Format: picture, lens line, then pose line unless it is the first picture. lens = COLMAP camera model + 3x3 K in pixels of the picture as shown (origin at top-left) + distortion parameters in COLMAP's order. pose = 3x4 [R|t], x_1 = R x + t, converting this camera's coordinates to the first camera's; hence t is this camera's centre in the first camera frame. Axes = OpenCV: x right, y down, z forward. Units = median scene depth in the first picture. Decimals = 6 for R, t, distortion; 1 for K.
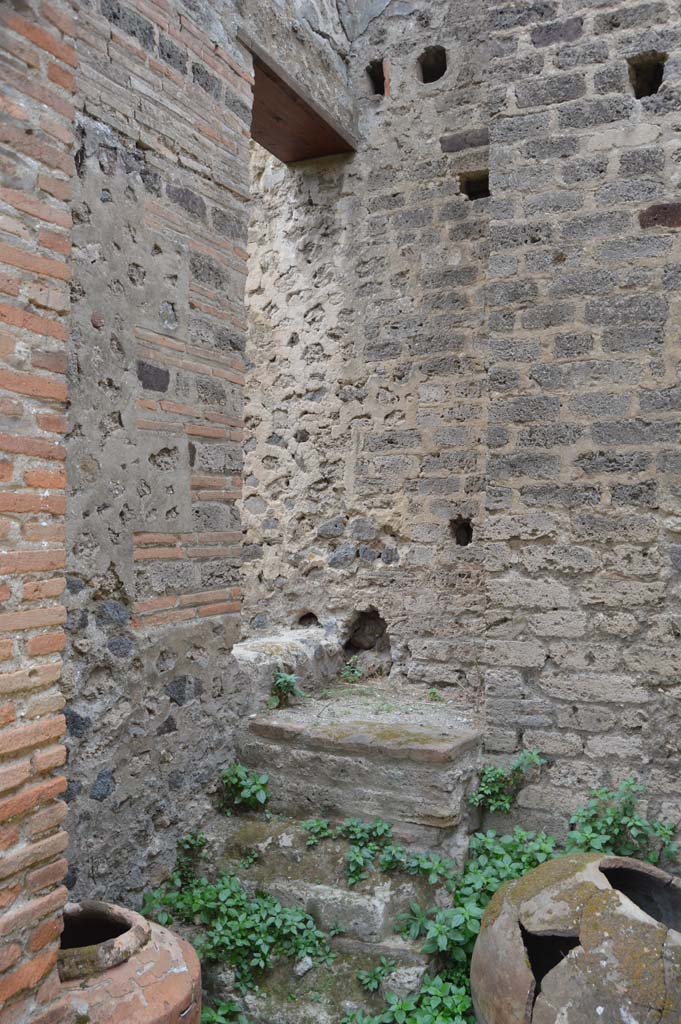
lens RADIAL K [[801.2, 0, 340.4], [0, 801.2, 513.5], [0, 0, 1]] dist [-0.095938, 0.030860]
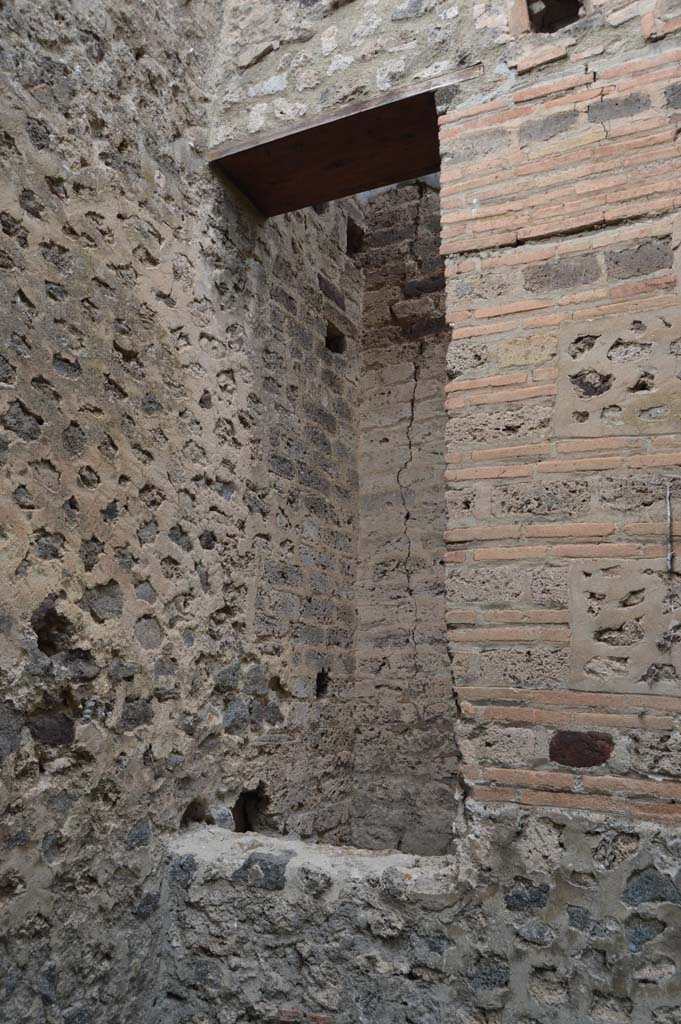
lens RADIAL K [[801.2, 0, 341.1], [0, 801.2, 531.1], [0, 0, 1]] dist [-0.095938, 0.030860]
pose [[0.033708, 0.203169, 0.978563, -0.719704], [-0.045456, 0.978418, -0.201573, 0.028874], [-0.998397, -0.037687, 0.042216, 0.860055]]
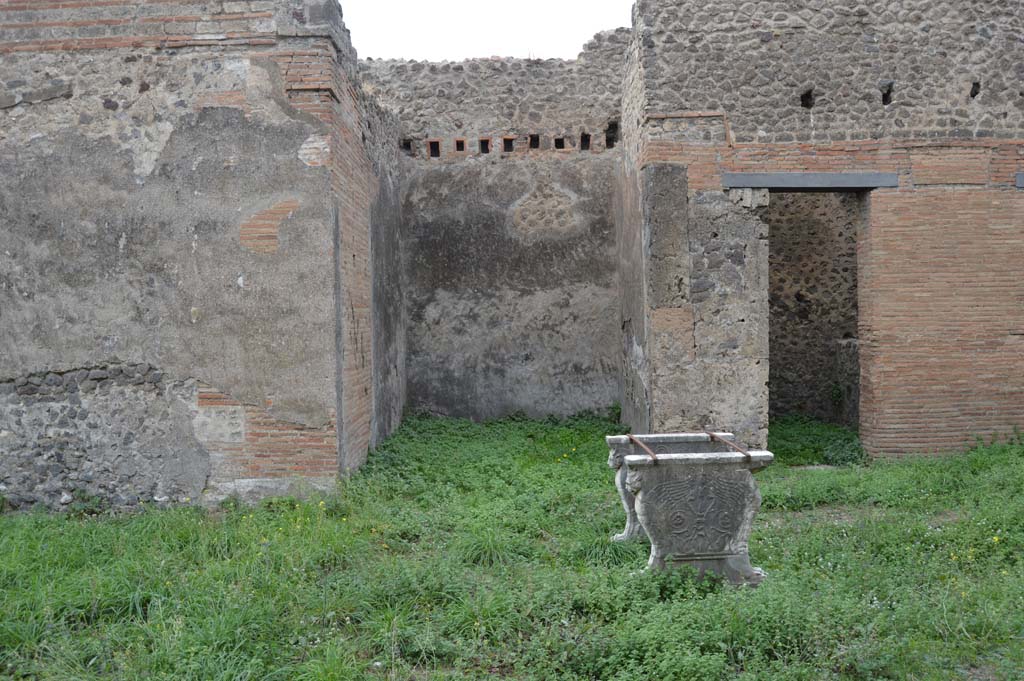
lens RADIAL K [[801.2, 0, 512.3], [0, 801.2, 338.9], [0, 0, 1]] dist [-0.095938, 0.030860]
pose [[0.907257, -0.025706, 0.419790, -2.255816], [0.013994, 0.999423, 0.030955, 0.041471], [-0.420343, -0.022210, 0.907093, -1.000852]]
